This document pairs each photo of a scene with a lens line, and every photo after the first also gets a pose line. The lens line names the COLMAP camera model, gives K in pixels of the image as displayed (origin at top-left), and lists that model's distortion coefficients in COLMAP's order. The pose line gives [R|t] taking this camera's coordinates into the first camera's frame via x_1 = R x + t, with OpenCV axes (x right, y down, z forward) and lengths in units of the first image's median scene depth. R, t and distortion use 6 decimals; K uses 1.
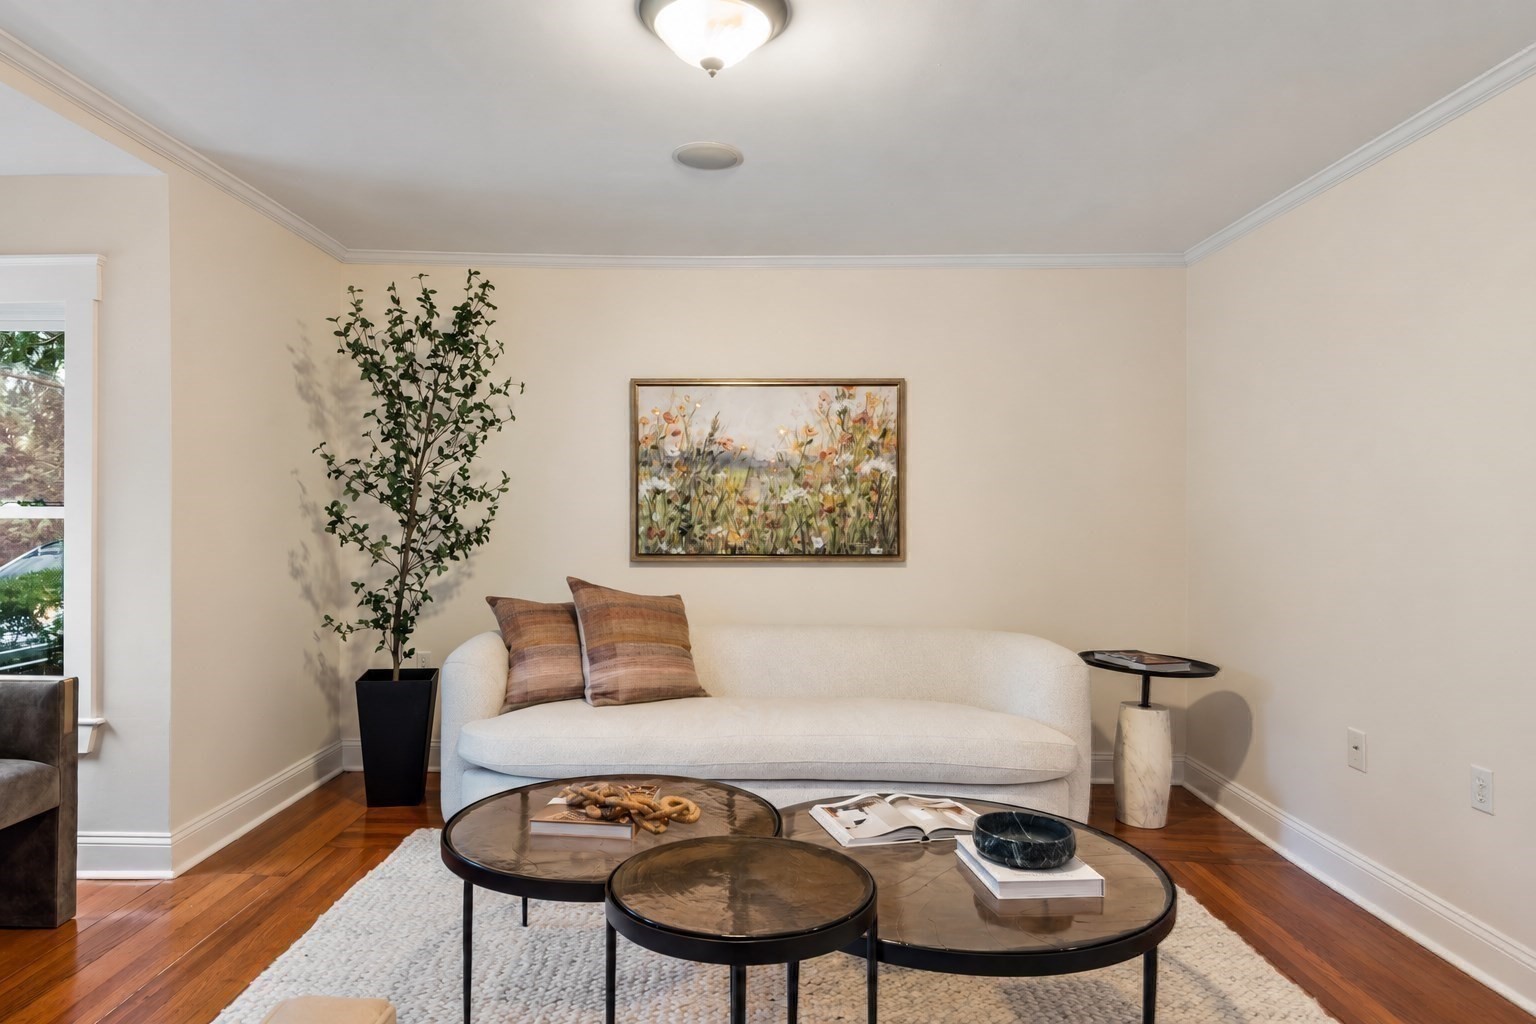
lens RADIAL K [[915.3, 0, 761.5], [0, 915.3, 517.5], [0, 0, 1]] dist [0.004946, 0.001170]
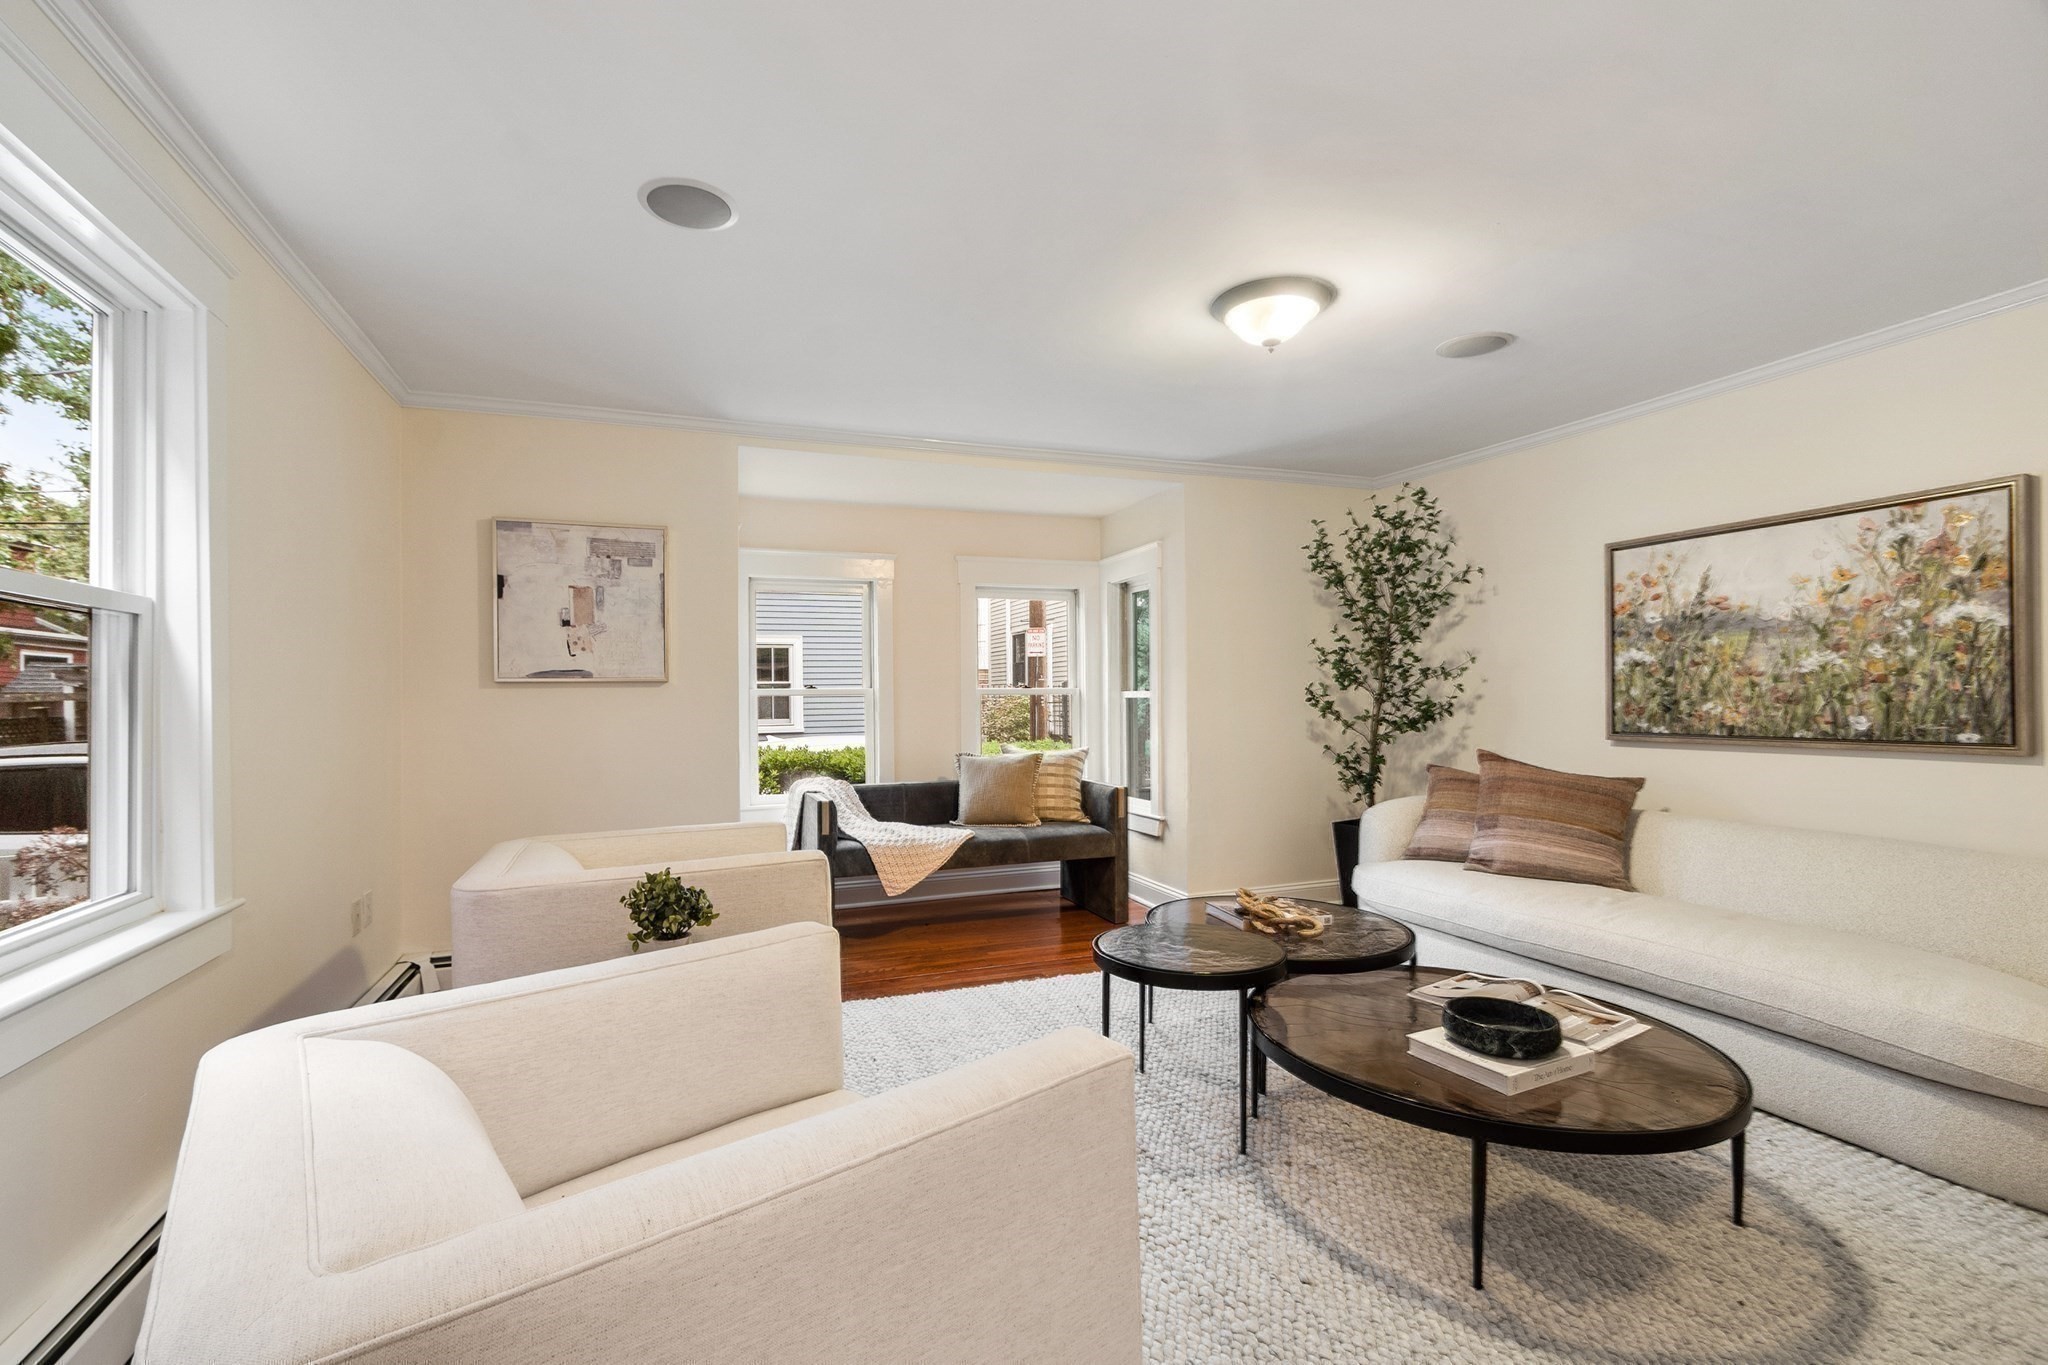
lens RADIAL K [[885.4, 0, 986.8], [0, 885.4, 694.5], [0, 0, 1]] dist [-0.000095, -0.000086]
pose [[0.359256, -0.009595, -0.933190, 0.475635], [0.006558, 0.999948, -0.007757, 0.004739], [0.933216, -0.003334, 0.359301, 0.085294]]
